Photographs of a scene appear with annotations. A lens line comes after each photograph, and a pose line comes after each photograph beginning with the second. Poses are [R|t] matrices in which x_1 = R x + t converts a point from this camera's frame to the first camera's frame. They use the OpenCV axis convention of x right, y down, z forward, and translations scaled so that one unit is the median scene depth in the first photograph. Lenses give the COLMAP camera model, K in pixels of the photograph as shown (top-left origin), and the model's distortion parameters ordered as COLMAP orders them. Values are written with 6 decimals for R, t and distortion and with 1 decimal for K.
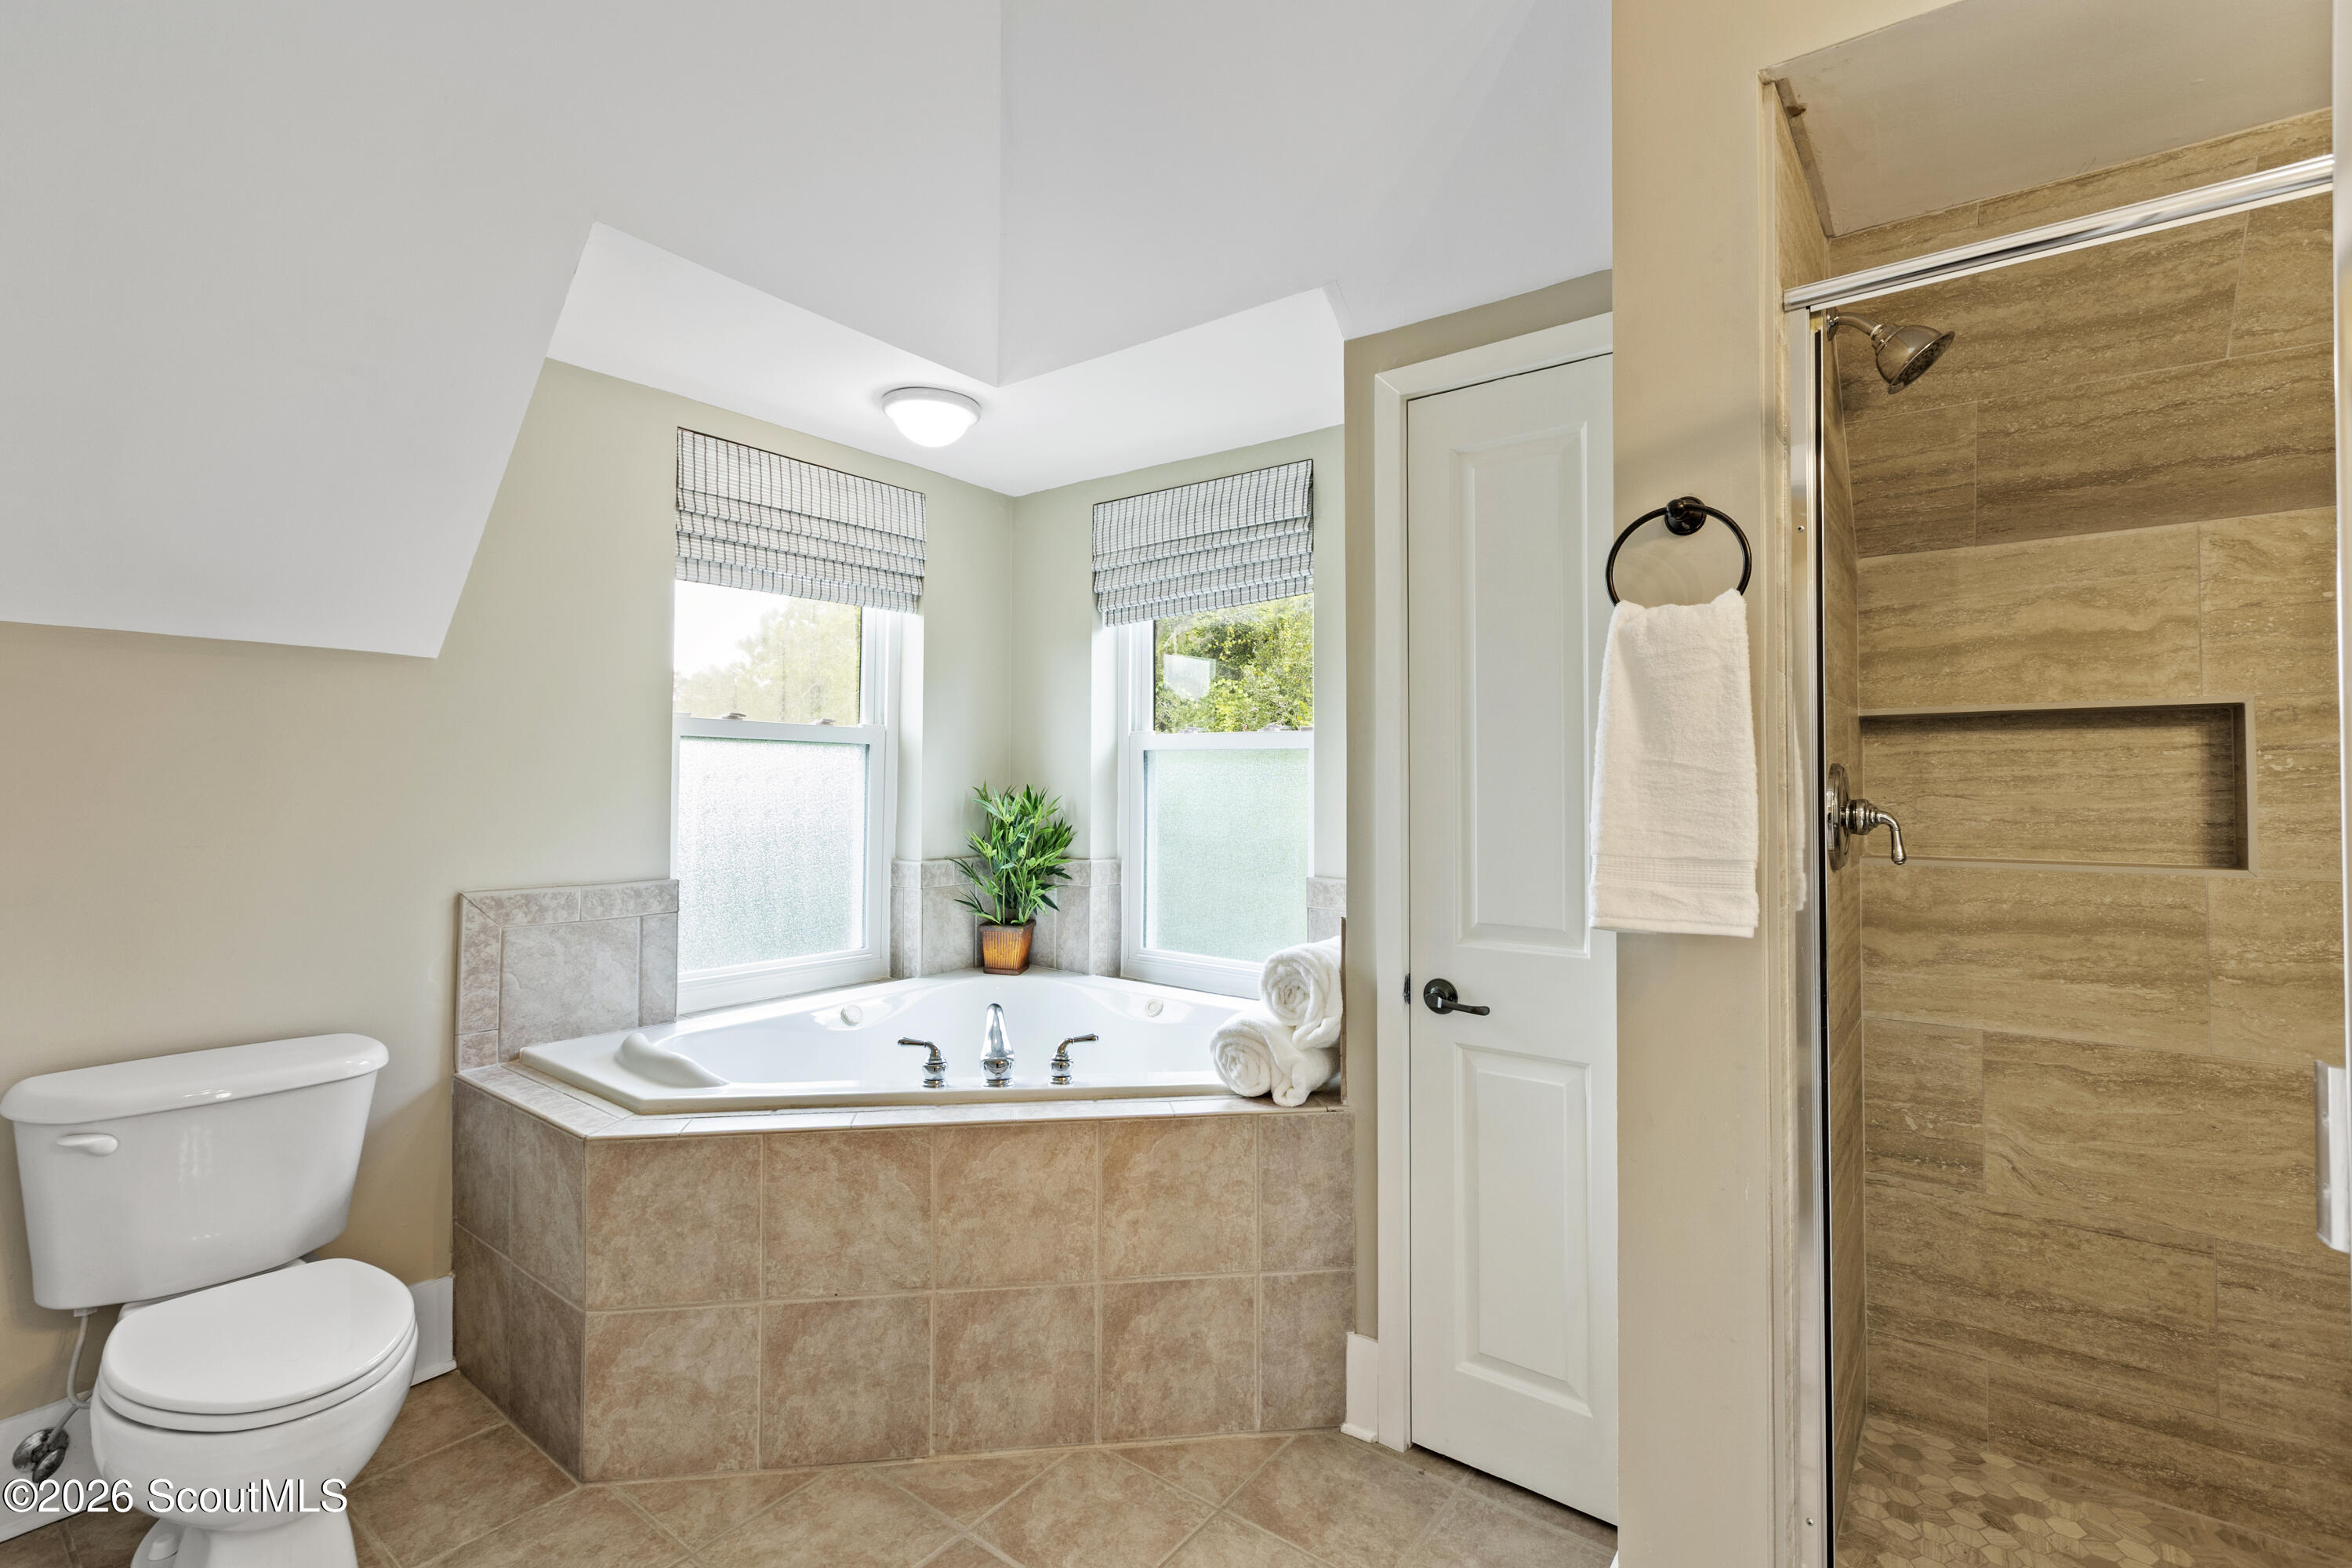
lens RADIAL K [[1061.5, 0, 1154.0], [0, 1061.5, 770.6], [0, 0, 1]] dist [0.000988, 0.000639]
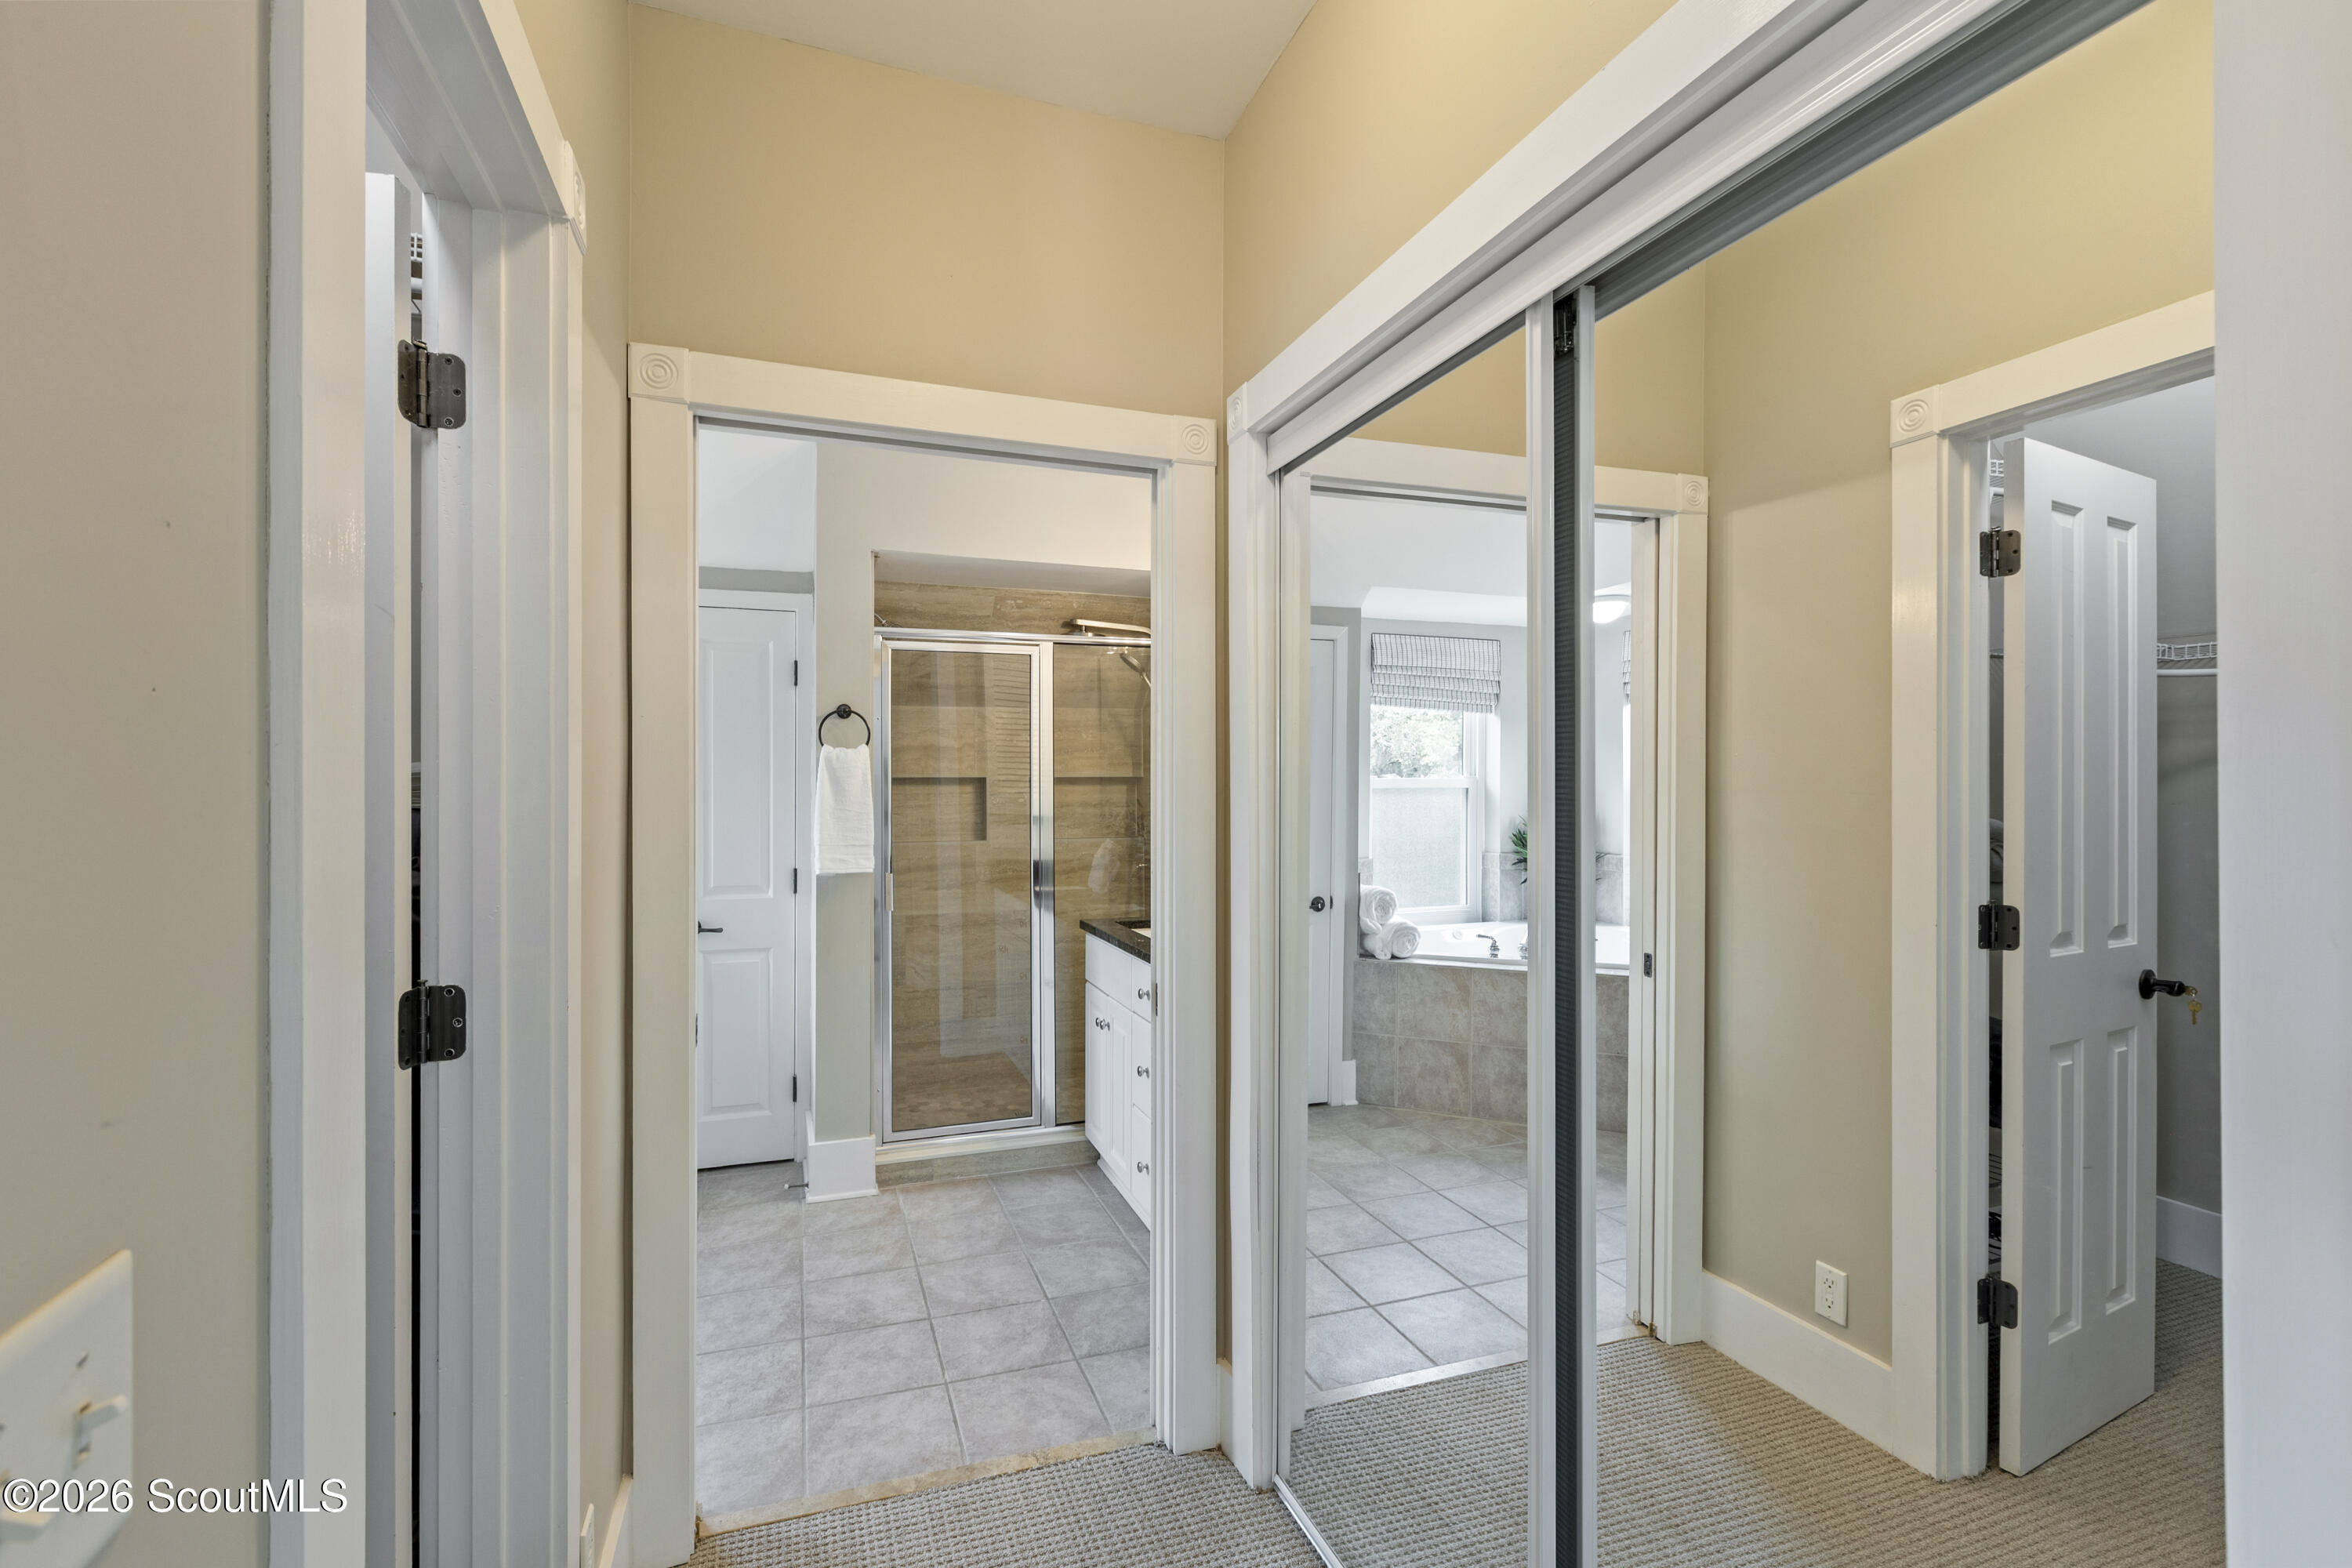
lens RADIAL K [[1061.5, 0, 1166.3], [0, 1061.5, 784.4], [0, 0, 1]] dist [0.000988, 0.000639]
pose [[0.536829, -0.001338, 0.843690, -0.959669], [-0.010205, 0.999915, 0.008079, -0.072538], [-0.843629, -0.012947, 0.536770, -0.795226]]
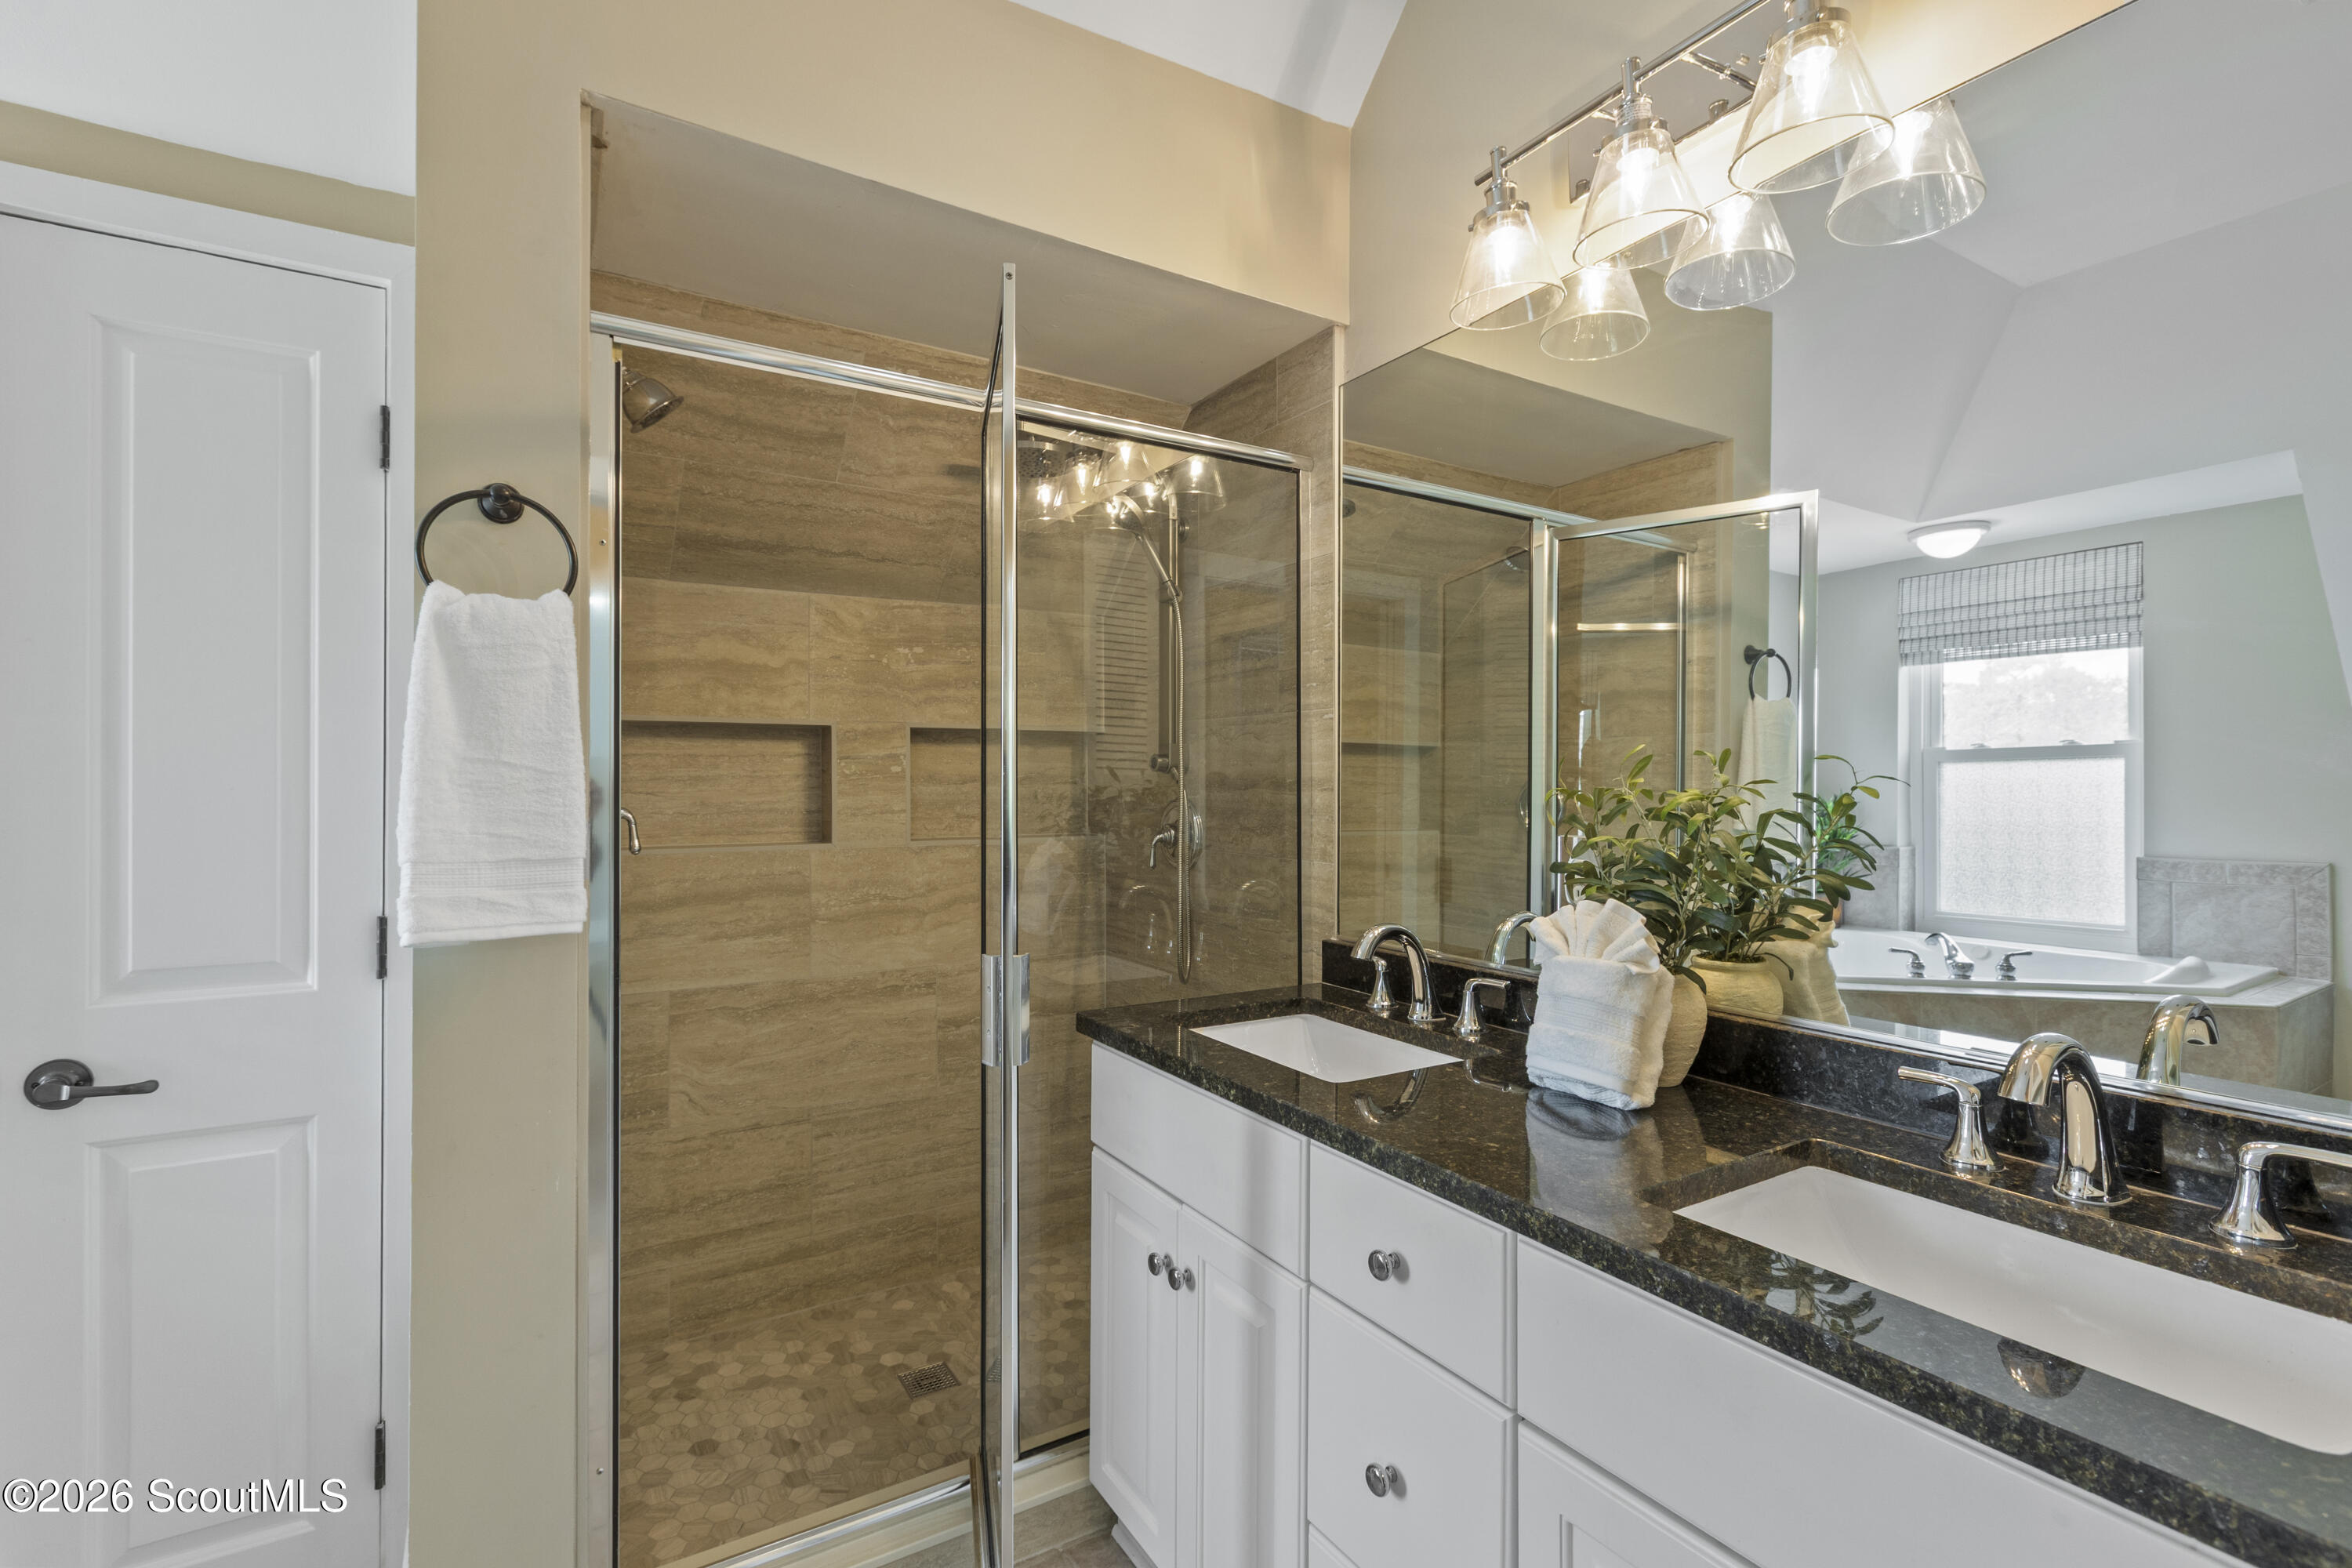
lens RADIAL K [[1061.5, 0, 1160.5], [0, 1061.5, 780.0], [0, 0, 1]] dist [0.000988, 0.000639]
pose [[0.359874, 0.002465, 0.932998, -0.139285], [-0.012731, 0.999916, 0.002269, 0.000017], [-0.932914, -0.012694, 0.359875, 0.074921]]
